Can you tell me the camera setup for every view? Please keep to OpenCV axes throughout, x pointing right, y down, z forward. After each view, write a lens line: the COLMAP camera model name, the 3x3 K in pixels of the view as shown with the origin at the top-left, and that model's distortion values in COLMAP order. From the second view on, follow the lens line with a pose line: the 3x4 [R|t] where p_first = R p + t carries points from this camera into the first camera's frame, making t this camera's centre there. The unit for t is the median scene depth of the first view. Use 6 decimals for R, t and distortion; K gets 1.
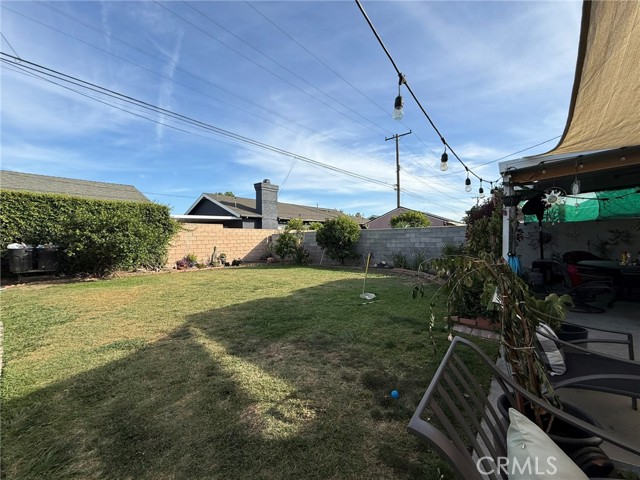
lens RADIAL K [[254.8, 0, 317.6], [0, 254.8, 239.7], [0, 0, 1]] dist [-0.002388, 0.000147]
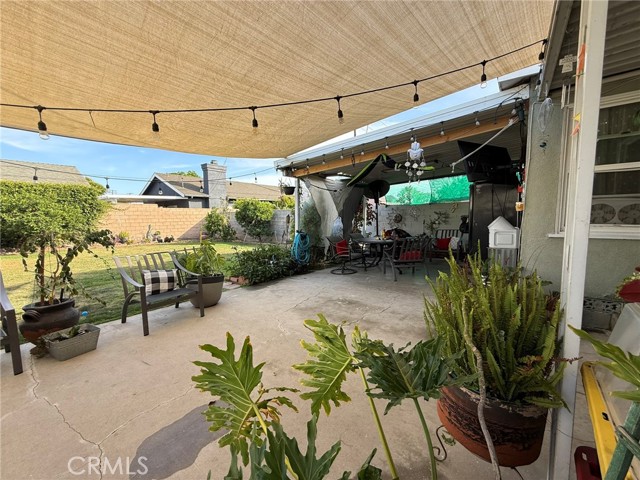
lens RADIAL K [[254.8, 0, 318.9], [0, 254.8, 241.2], [0, 0, 1]] dist [-0.002388, 0.000147]
pose [[0.999576, -0.000178, 0.029111, 0.327601], [-0.002488, 0.995803, 0.091484, -0.005181], [-0.029005, -0.091518, 0.995381, -0.122009]]
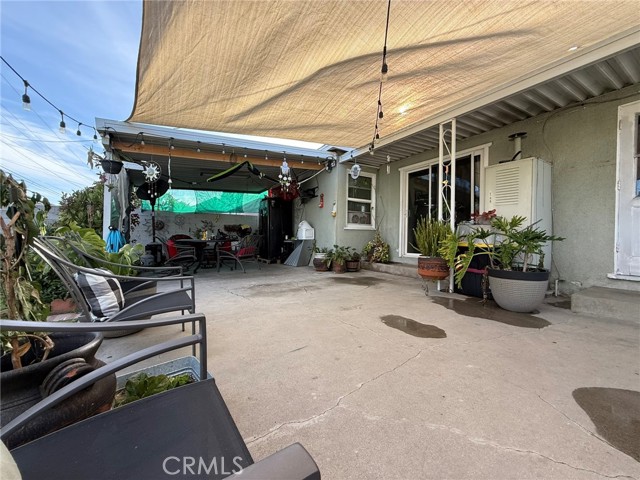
lens RADIAL K [[254.8, 0, 316.8], [0, 254.8, 241.0], [0, 0, 1]] dist [-0.002388, 0.000147]
pose [[0.319506, 0.007023, 0.947558, 0.052820], [-0.007792, 0.999958, -0.004783, 0.040279], [-0.947552, -0.005855, 0.319547, 0.008064]]
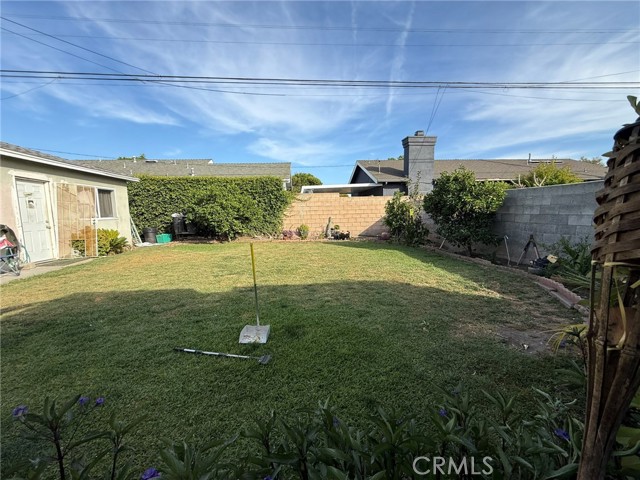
lens RADIAL K [[254.8, 0, 317.3], [0, 254.8, 240.6], [0, 0, 1]] dist [-0.002388, 0.000147]
pose [[0.695628, 0.081311, -0.713786, 0.272120], [0.006683, 0.992799, 0.119607, -0.000206], [0.718371, -0.087972, 0.690076, 0.362690]]
